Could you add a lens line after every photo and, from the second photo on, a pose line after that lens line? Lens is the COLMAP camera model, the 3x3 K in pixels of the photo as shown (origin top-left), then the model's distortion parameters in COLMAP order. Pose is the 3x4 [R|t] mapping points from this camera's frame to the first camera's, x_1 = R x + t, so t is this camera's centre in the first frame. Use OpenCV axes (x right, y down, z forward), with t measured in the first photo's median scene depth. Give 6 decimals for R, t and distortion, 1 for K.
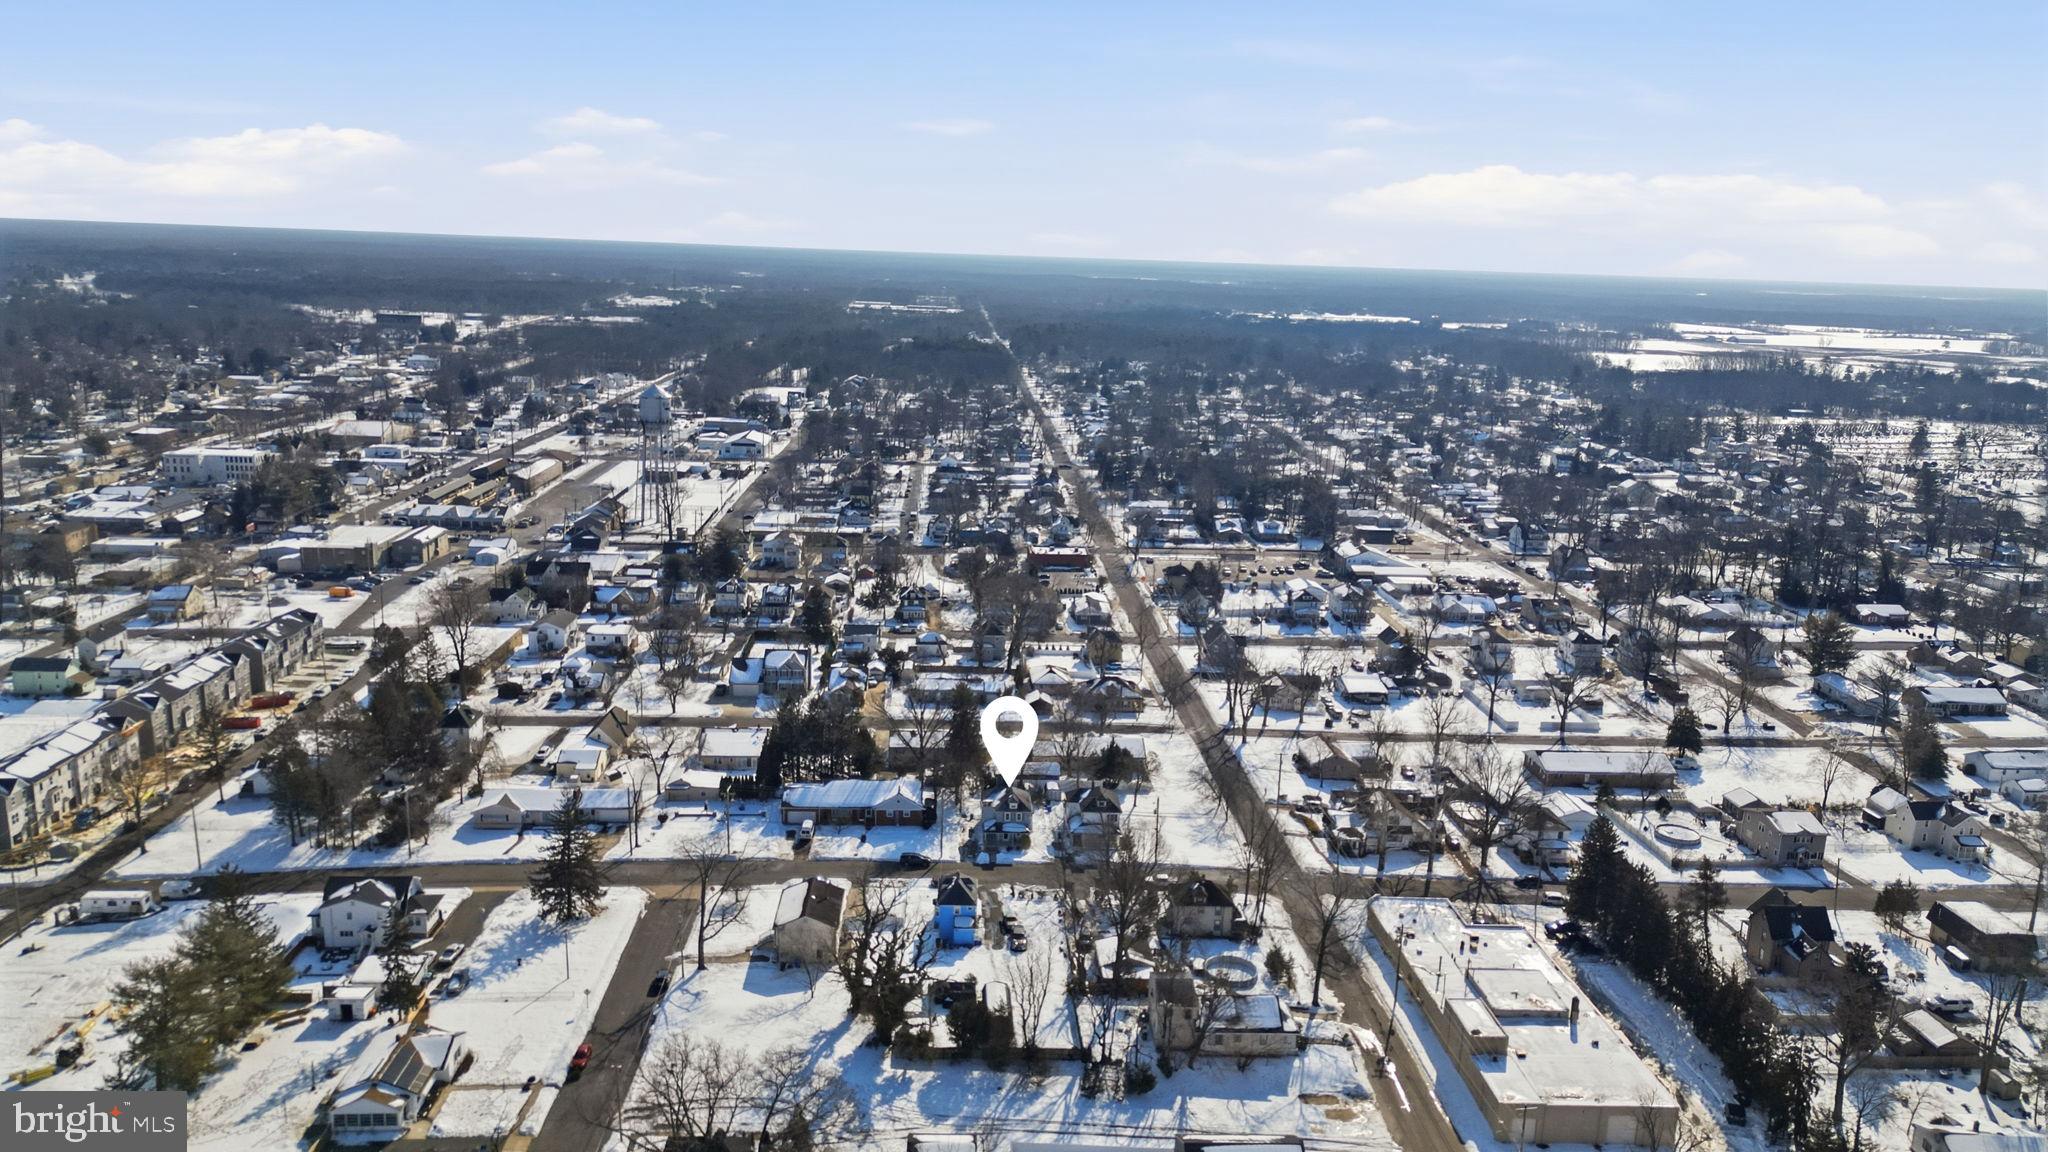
lens RADIAL K [[1437.3, 0, 1018.7], [0, 1437.3, 574.1], [0, 0, 1]] dist [0.059205, -0.034558]
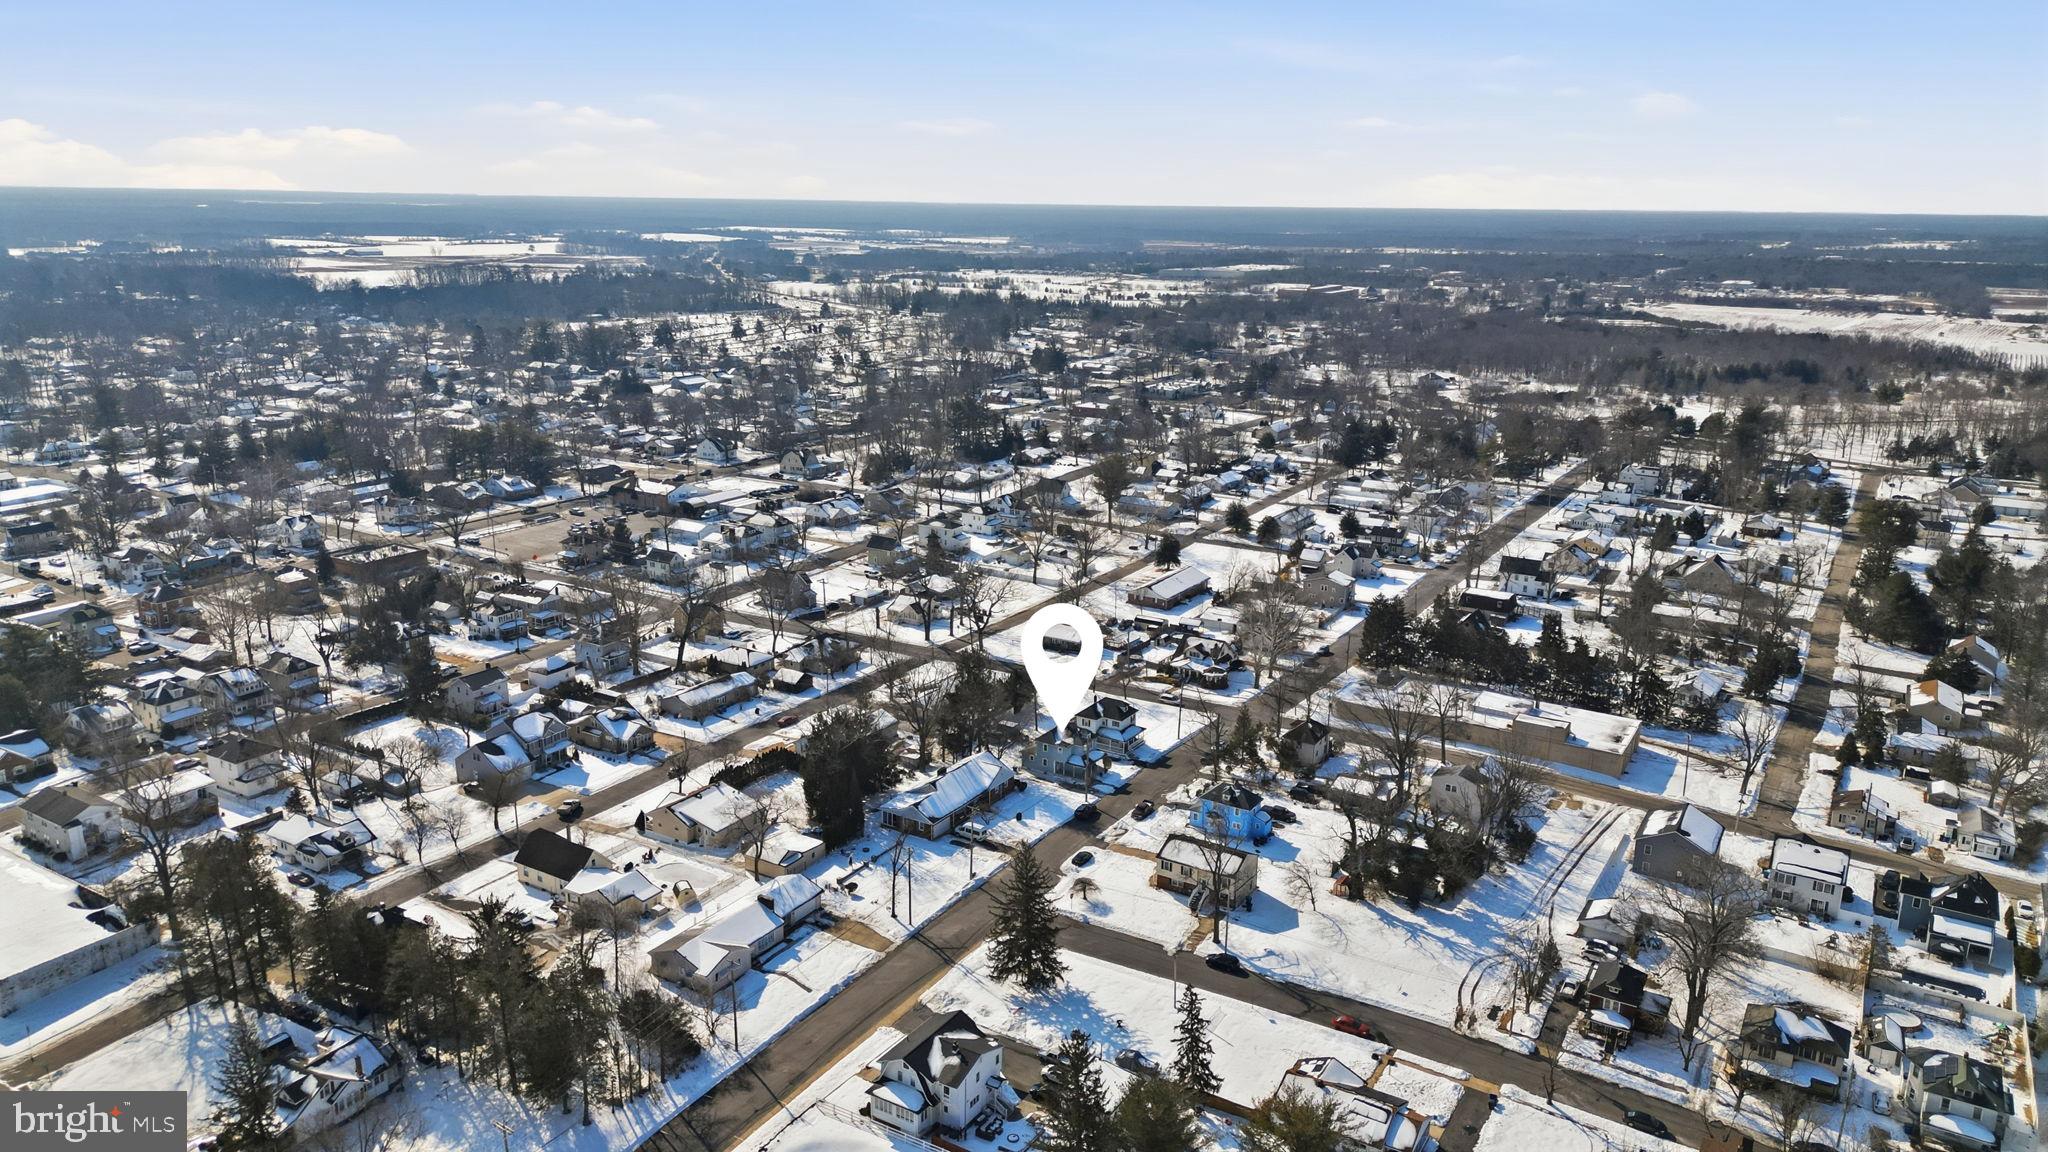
lens RADIAL K [[1437.3, 0, 1032.2], [0, 1437.3, 575.4], [0, 0, 1]] dist [0.059205, -0.034558]
pose [[0.558103, -0.236911, 0.795232, -0.640969], [0.188047, 0.969552, 0.156870, -0.097006], [-0.808183, 0.061991, 0.585660, 0.312110]]
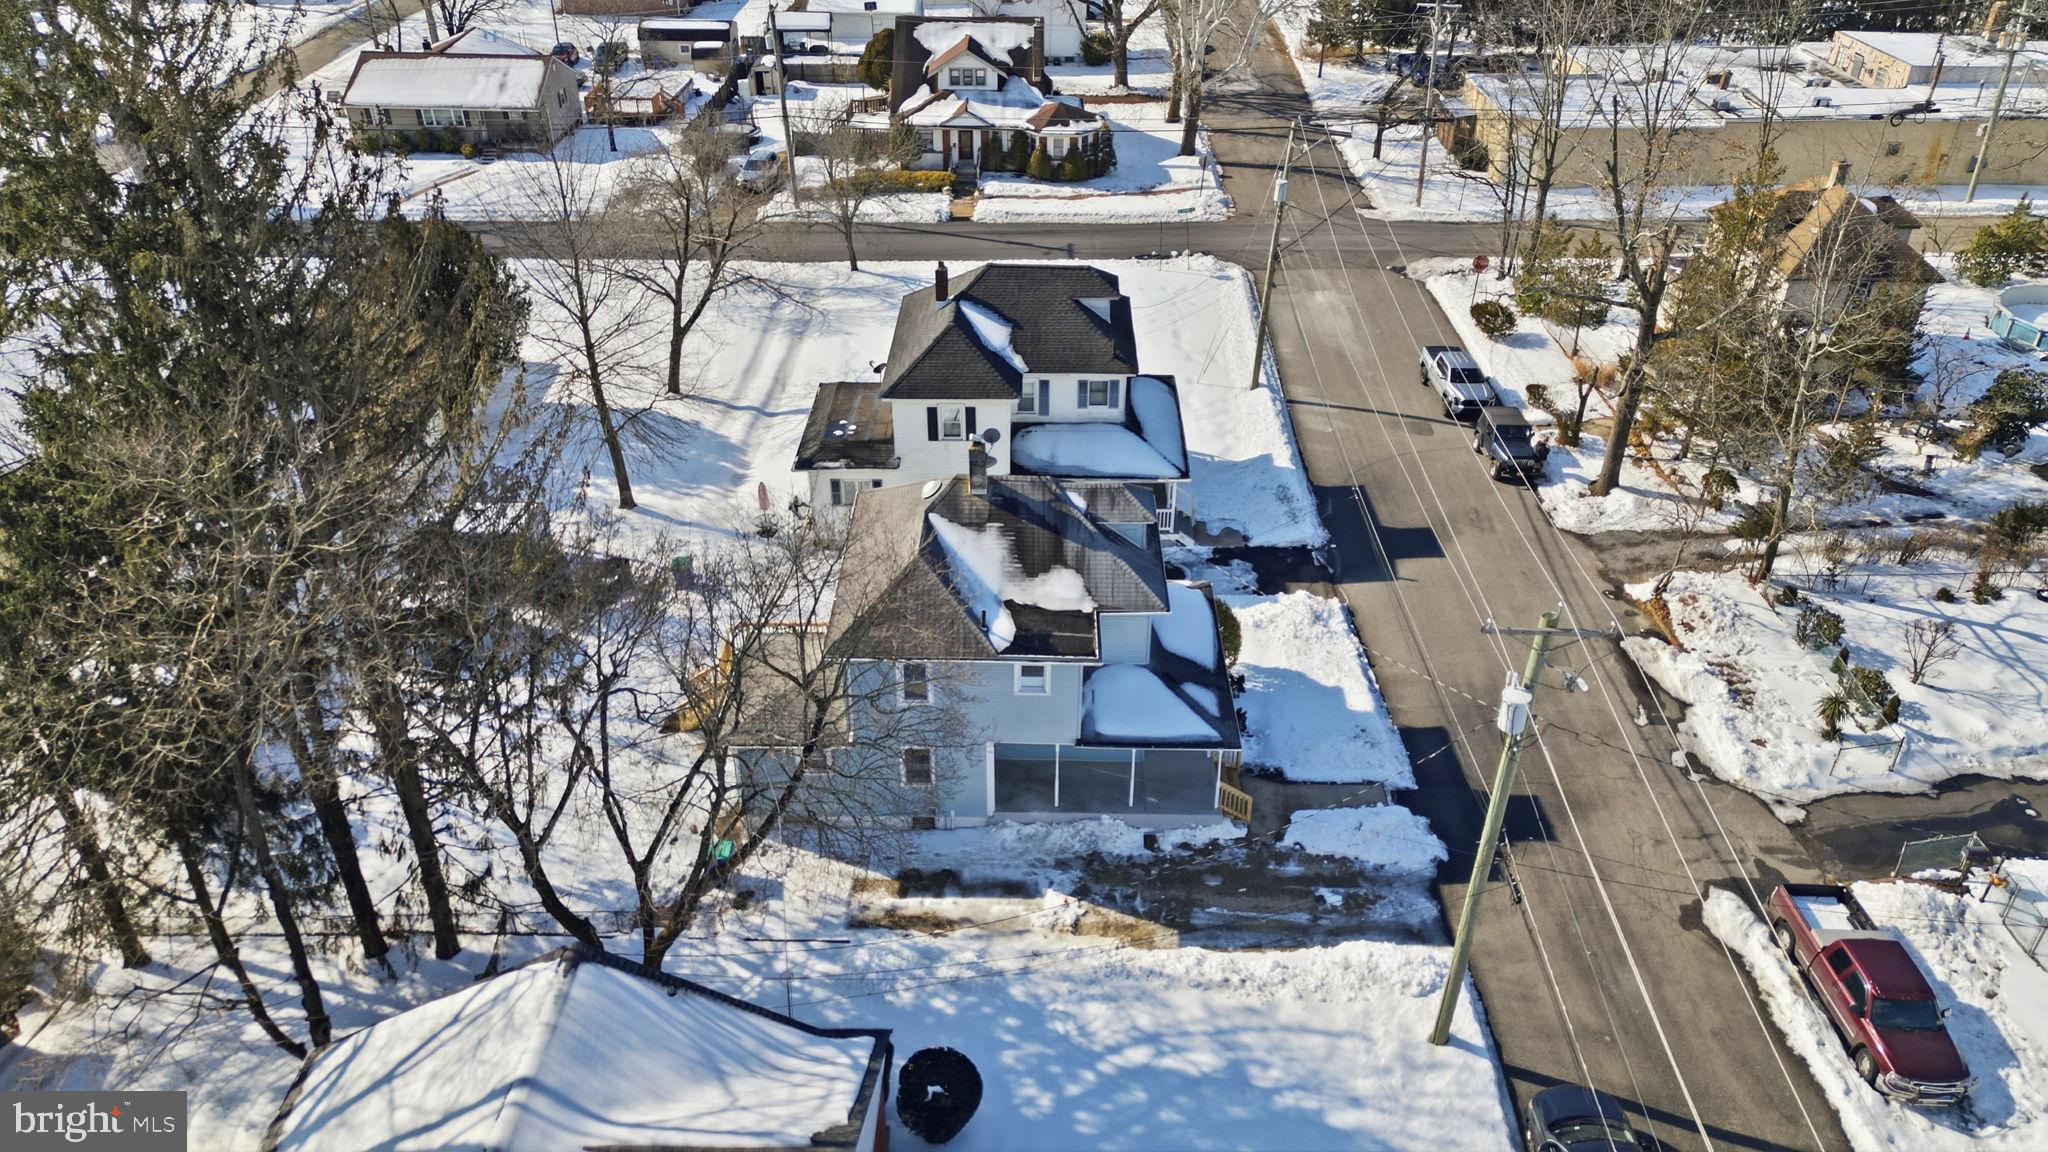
lens RADIAL K [[1437.3, 0, 1024.3], [0, 1437.3, 570.0], [0, 0, 1]] dist [0.059205, -0.034558]
pose [[0.059611, -0.559353, 0.826783, -0.109206], [0.221193, 0.815068, 0.535479, 0.057013], [-0.973406, 0.150959, 0.172312, 0.753791]]
